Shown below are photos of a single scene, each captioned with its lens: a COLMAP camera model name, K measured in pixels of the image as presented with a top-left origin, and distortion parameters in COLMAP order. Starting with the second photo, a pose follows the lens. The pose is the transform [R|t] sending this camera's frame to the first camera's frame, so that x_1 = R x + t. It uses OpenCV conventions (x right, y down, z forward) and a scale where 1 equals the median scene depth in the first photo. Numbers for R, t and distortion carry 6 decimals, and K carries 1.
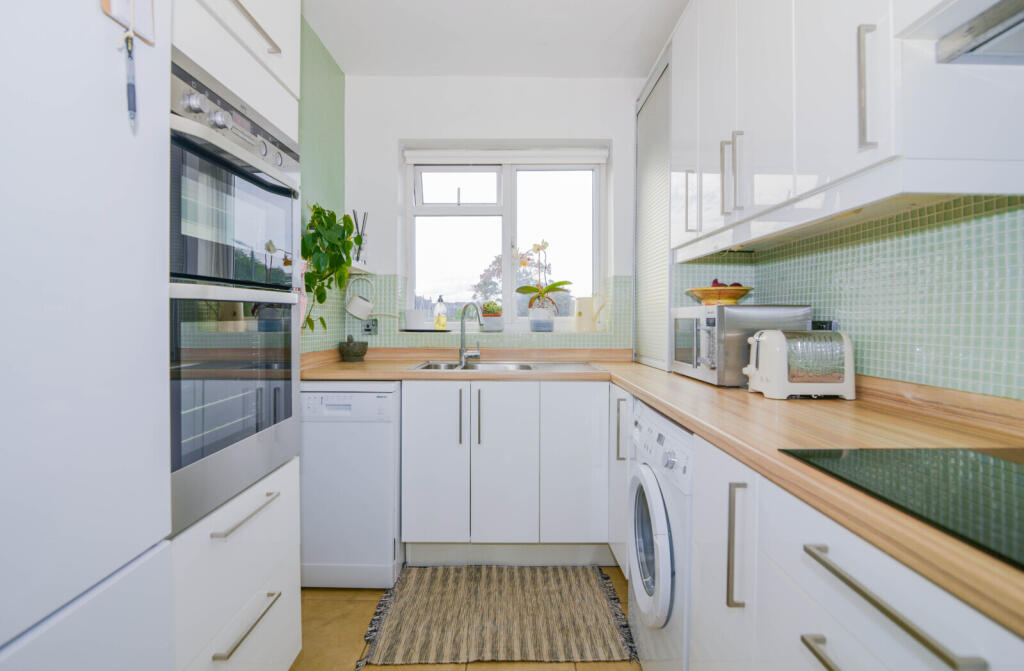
lens RADIAL K [[480.1, 0, 511.4], [0, 480.1, 317.6], [0, 0, 1]] dist [-0.018591, -0.000098]
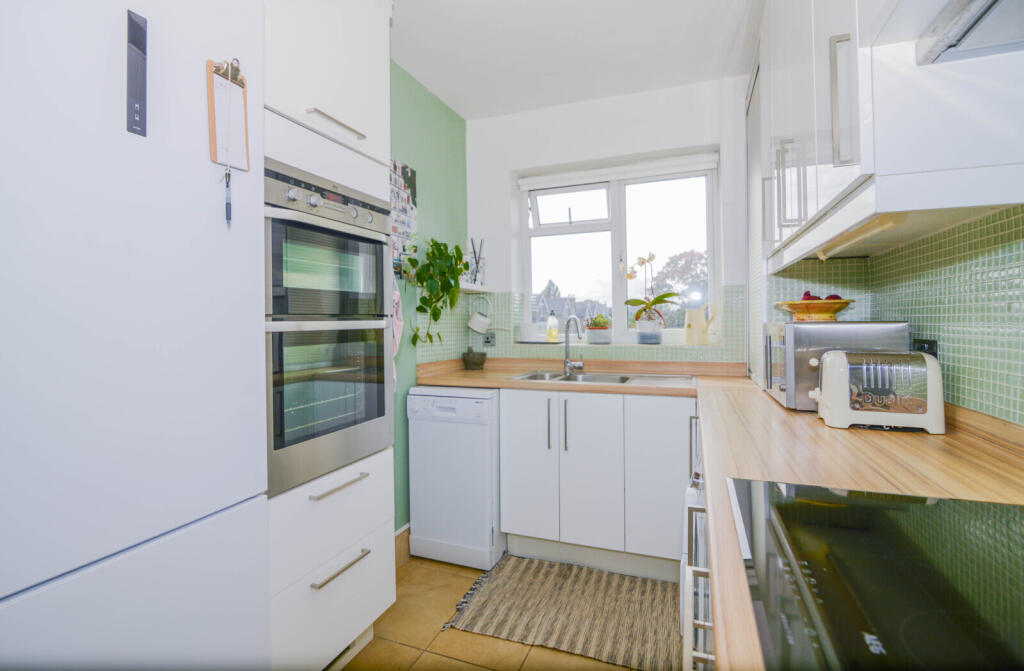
lens RADIAL K [[480.1, 0, 511.4], [0, 480.1, 317.6], [0, 0, 1]] dist [-0.018591, -0.000098]
pose [[0.932668, -0.013556, -0.360481, 0.210631], [0.010663, 0.999893, -0.010012, -0.025335], [0.360578, 0.005494, 0.932713, -0.049840]]
